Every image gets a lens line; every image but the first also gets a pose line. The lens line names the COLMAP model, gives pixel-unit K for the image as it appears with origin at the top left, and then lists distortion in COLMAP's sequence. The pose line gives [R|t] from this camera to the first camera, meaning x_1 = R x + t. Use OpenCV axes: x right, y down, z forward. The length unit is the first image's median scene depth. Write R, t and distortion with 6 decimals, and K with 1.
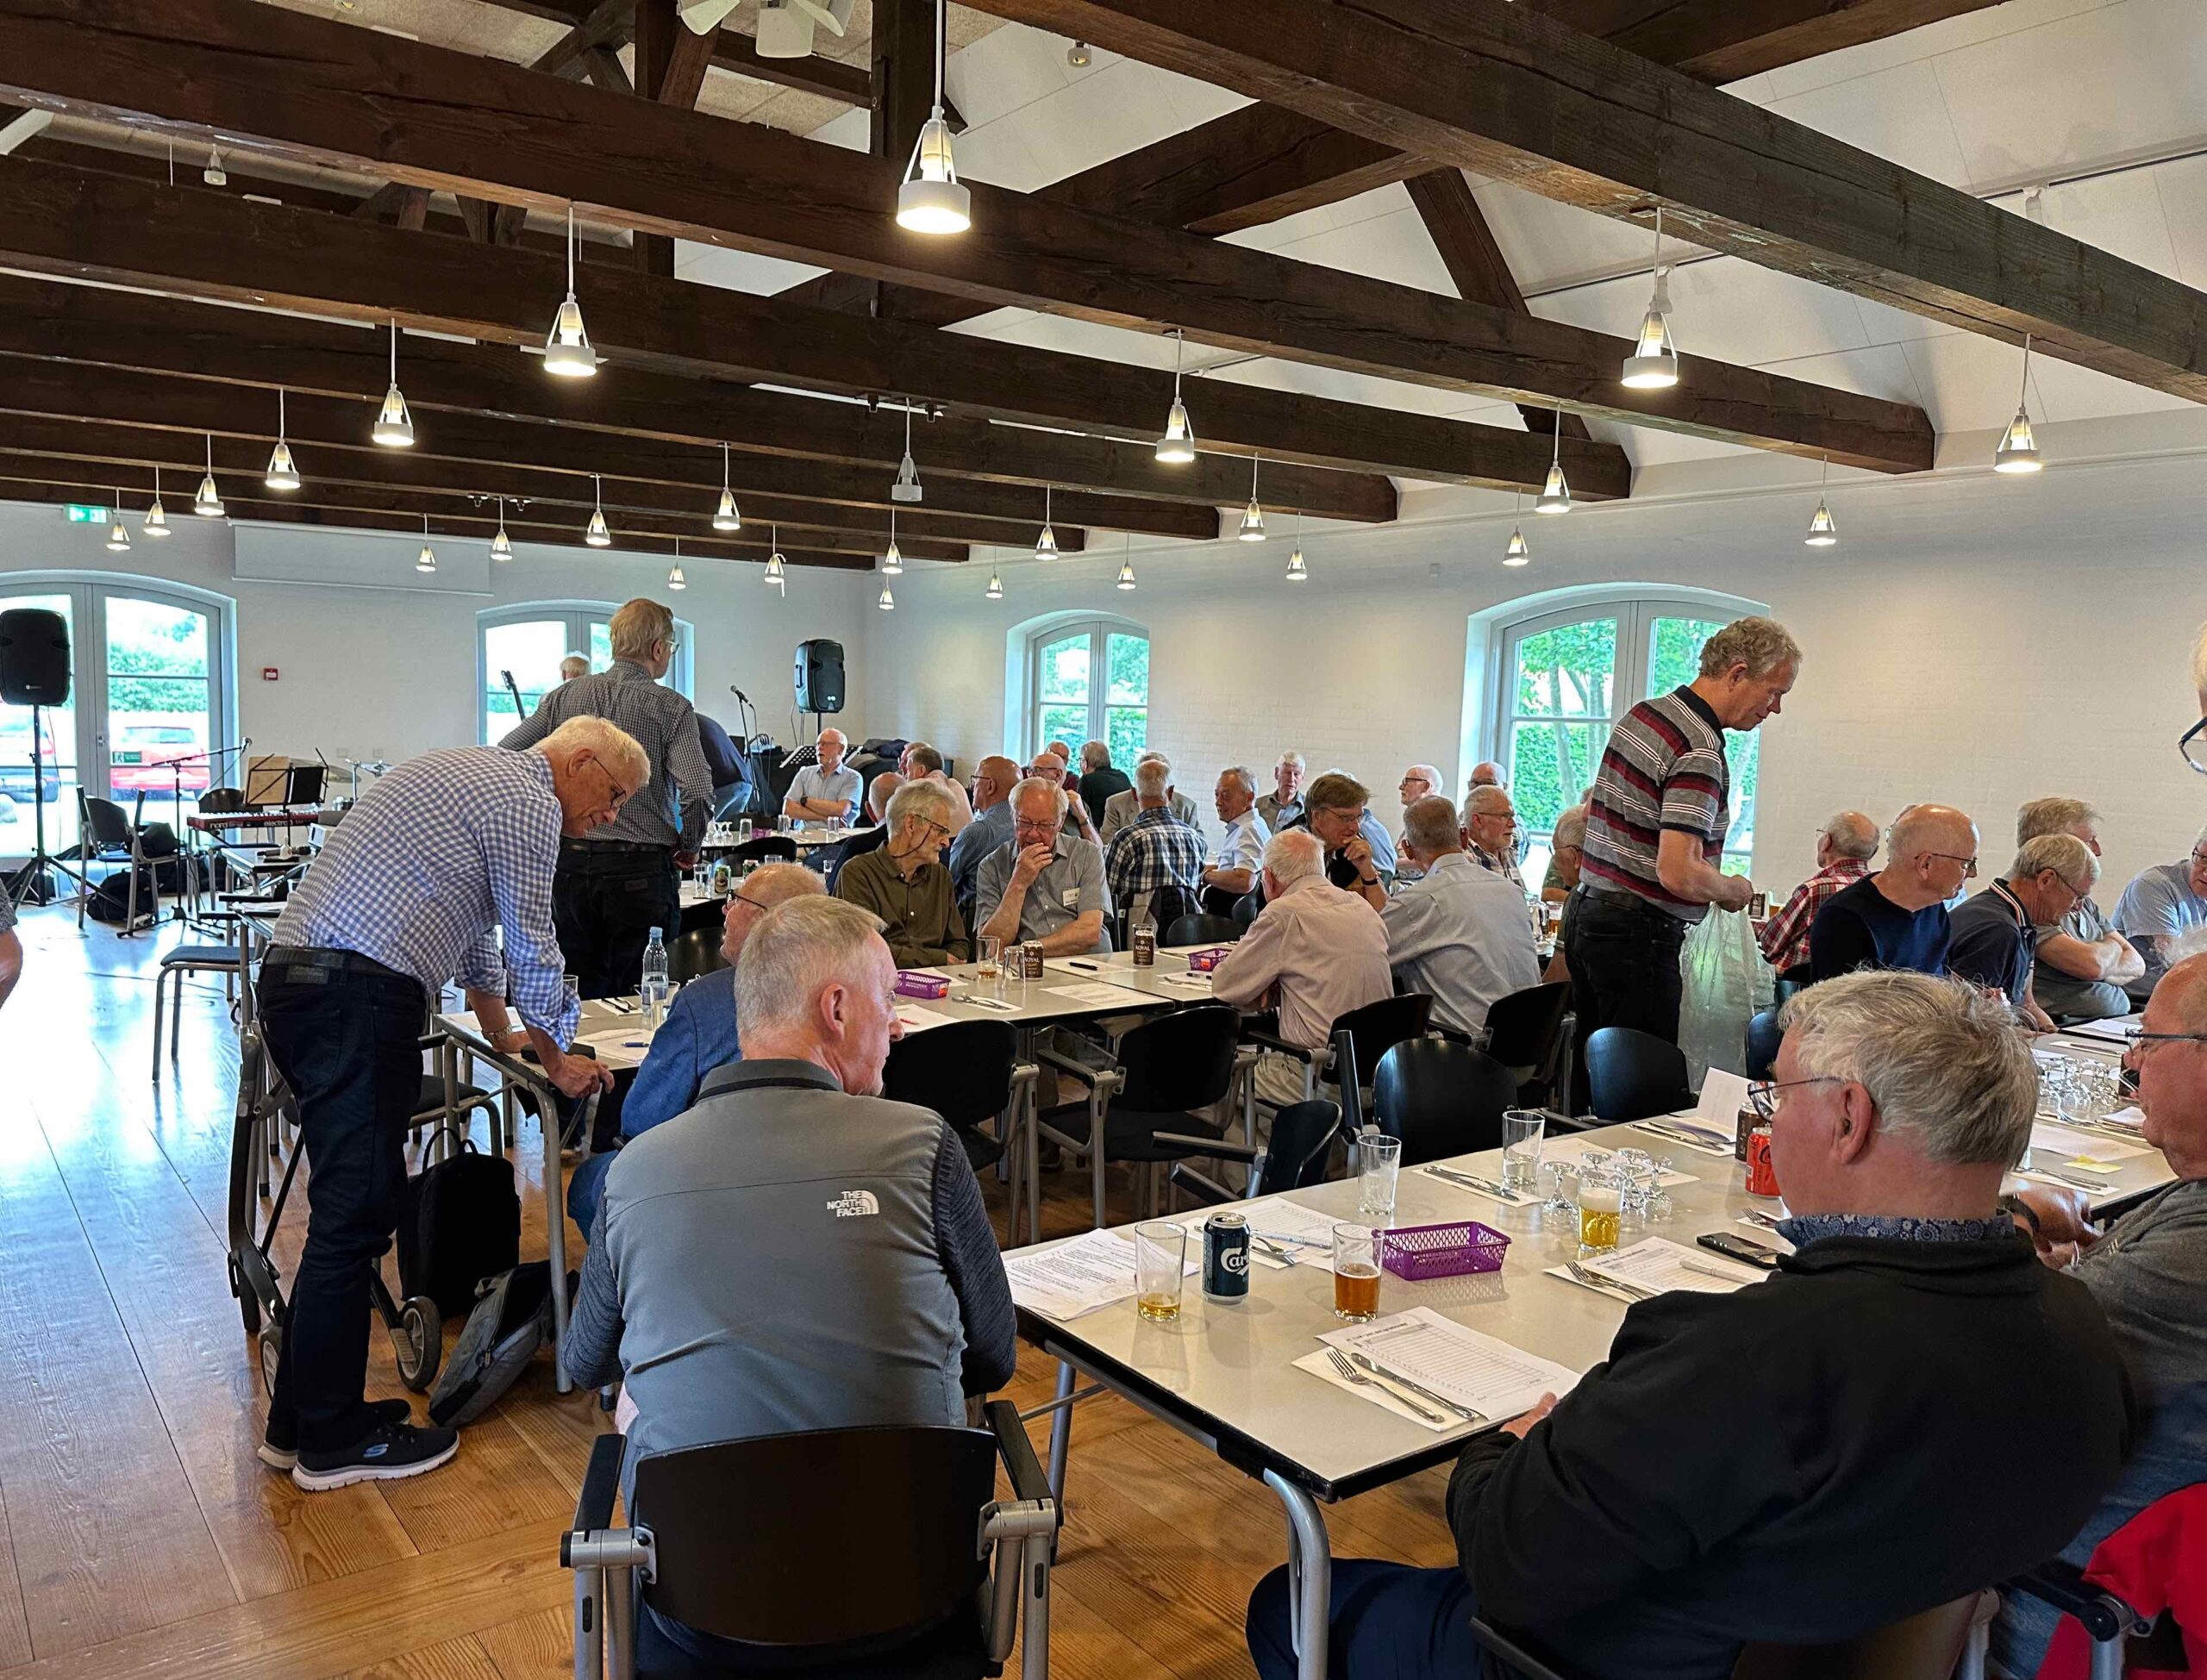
lens RADIAL K [[1649.8, 0, 1103.5], [0, 1649.8, 840.0], [0, 0, 1]] dist [0.000953, 0.000513]
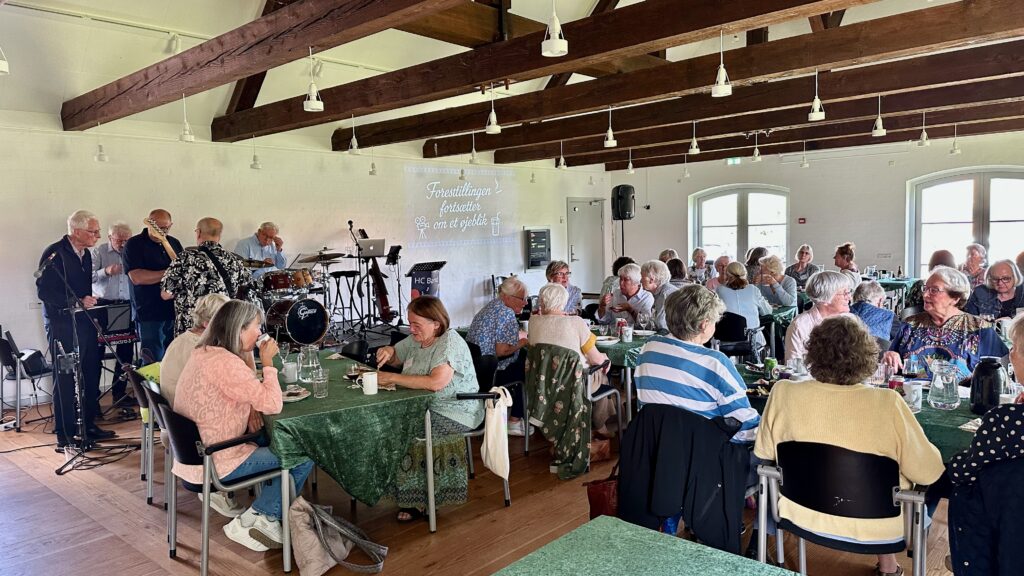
lens RADIAL K [[733.7, 0, 512.0], [0, 733.7, 288.0], [0, 0, 1]] dist [0.001519, 0.000597]
pose [[0.192173, 0.031476, -0.980856, 0.815843], [-0.038472, 0.998959, 0.024520, -0.013139], [0.980607, 0.033023, 0.193184, 0.564108]]
